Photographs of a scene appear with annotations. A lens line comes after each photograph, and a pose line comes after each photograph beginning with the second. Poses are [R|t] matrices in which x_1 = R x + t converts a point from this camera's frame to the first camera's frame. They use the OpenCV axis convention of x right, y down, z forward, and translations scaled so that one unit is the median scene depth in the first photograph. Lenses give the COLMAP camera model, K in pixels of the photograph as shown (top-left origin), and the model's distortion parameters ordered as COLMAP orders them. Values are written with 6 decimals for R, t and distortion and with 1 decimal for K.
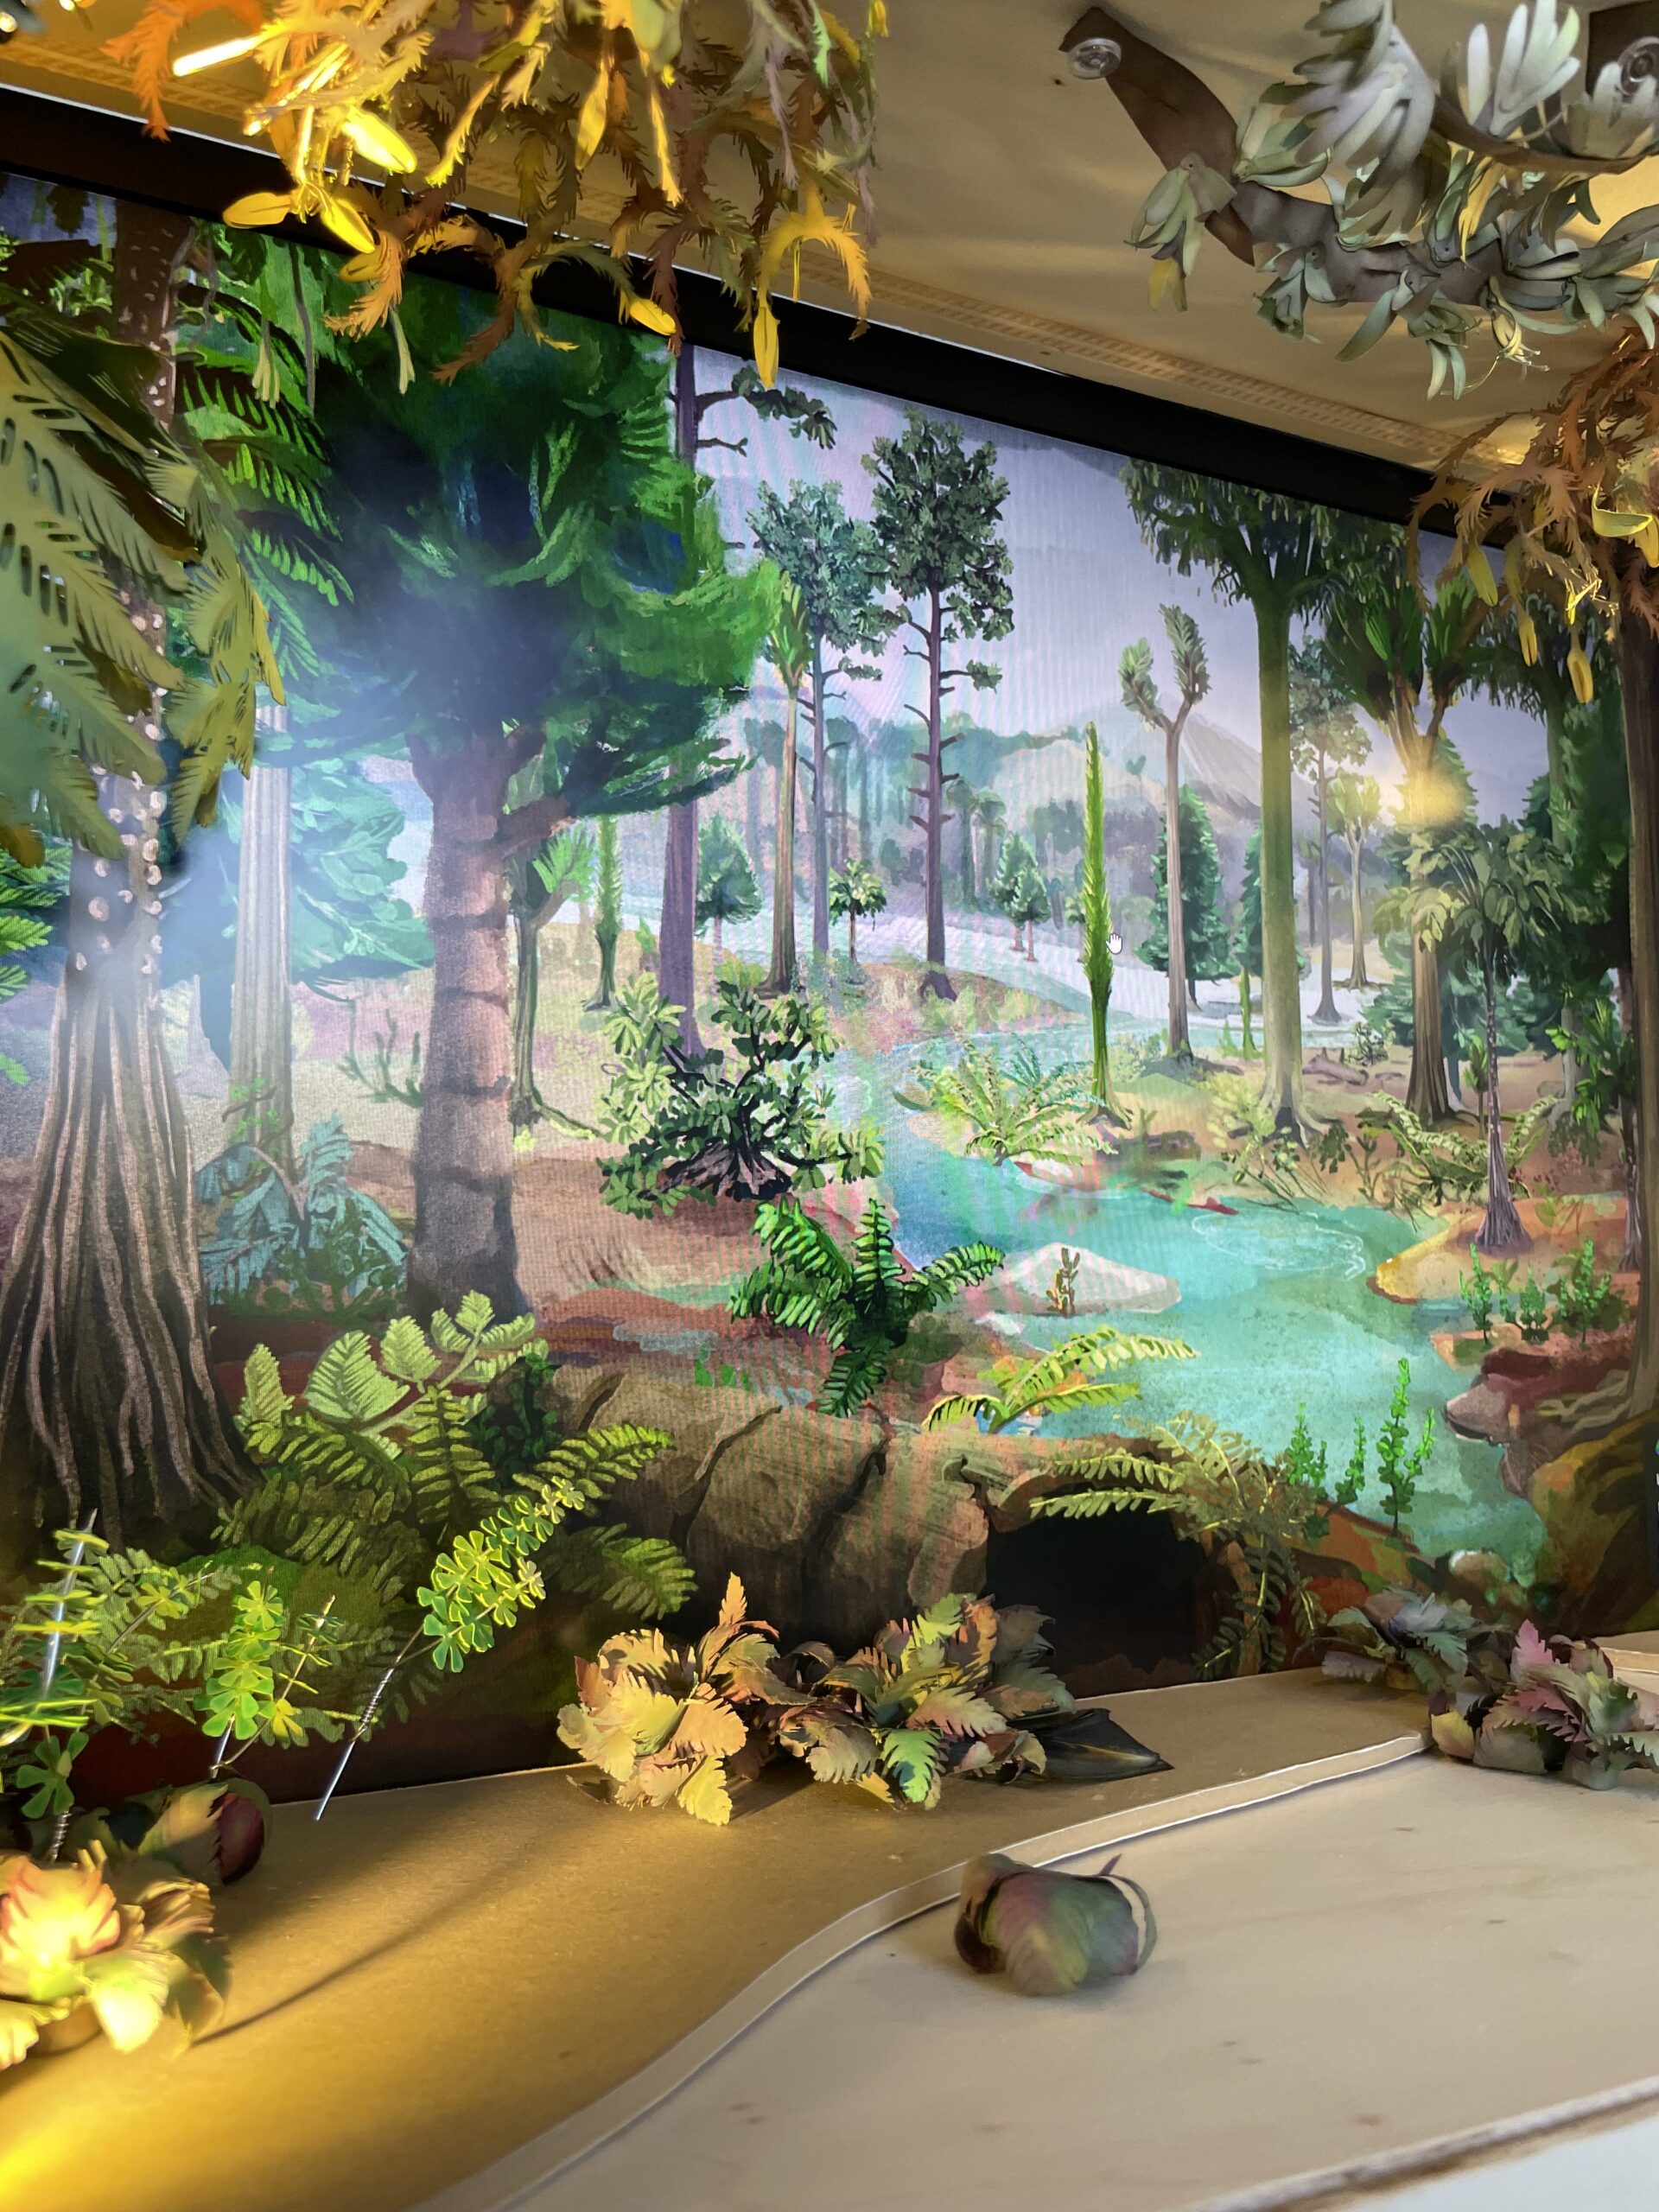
lens RADIAL K [[1817.5, 0, 830.6], [0, 1817.5, 1086.3], [0, 0, 1]] dist [0.100246, -0.123125]
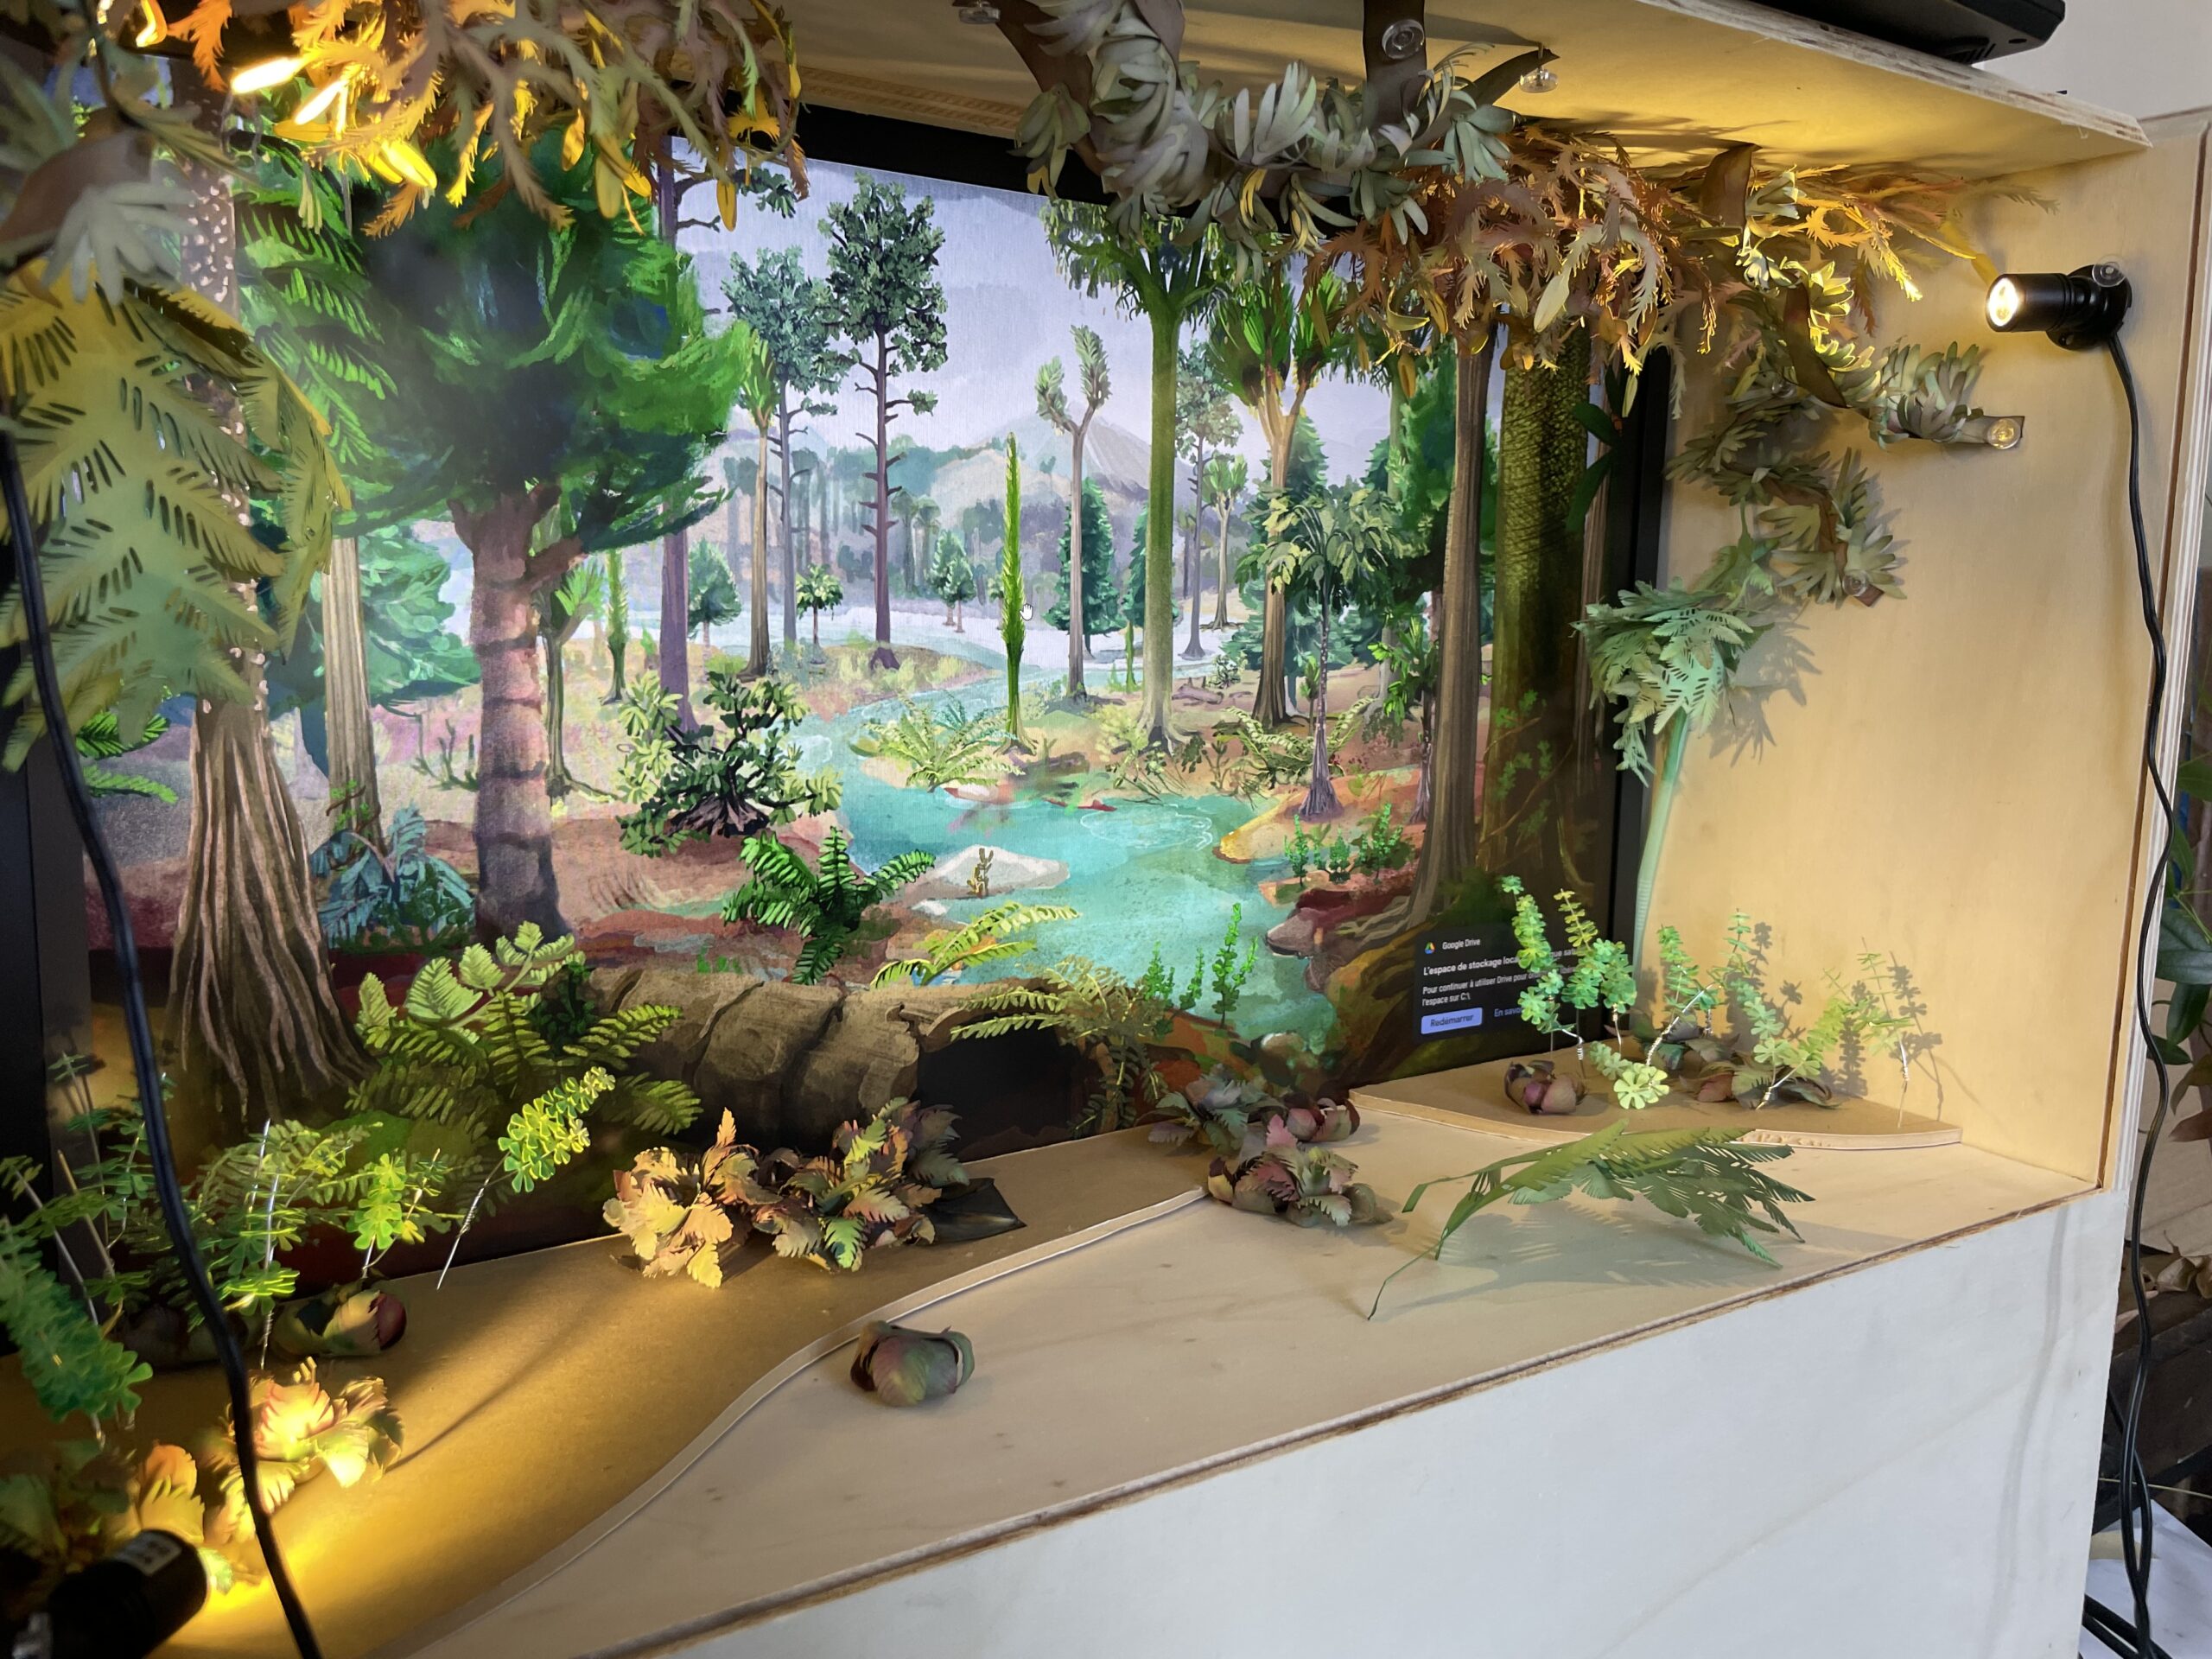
lens RADIAL K [[1817.5, 0, 1108.6], [0, 1817.5, 842.3], [0, 0, 1]] dist [0.100246, -0.123125]
pose [[0.992942, -0.000975, 0.118595, 0.068823], [-0.030447, 0.964355, 0.262853, -0.297232], [-0.114624, -0.264609, 0.957519, -0.323017]]
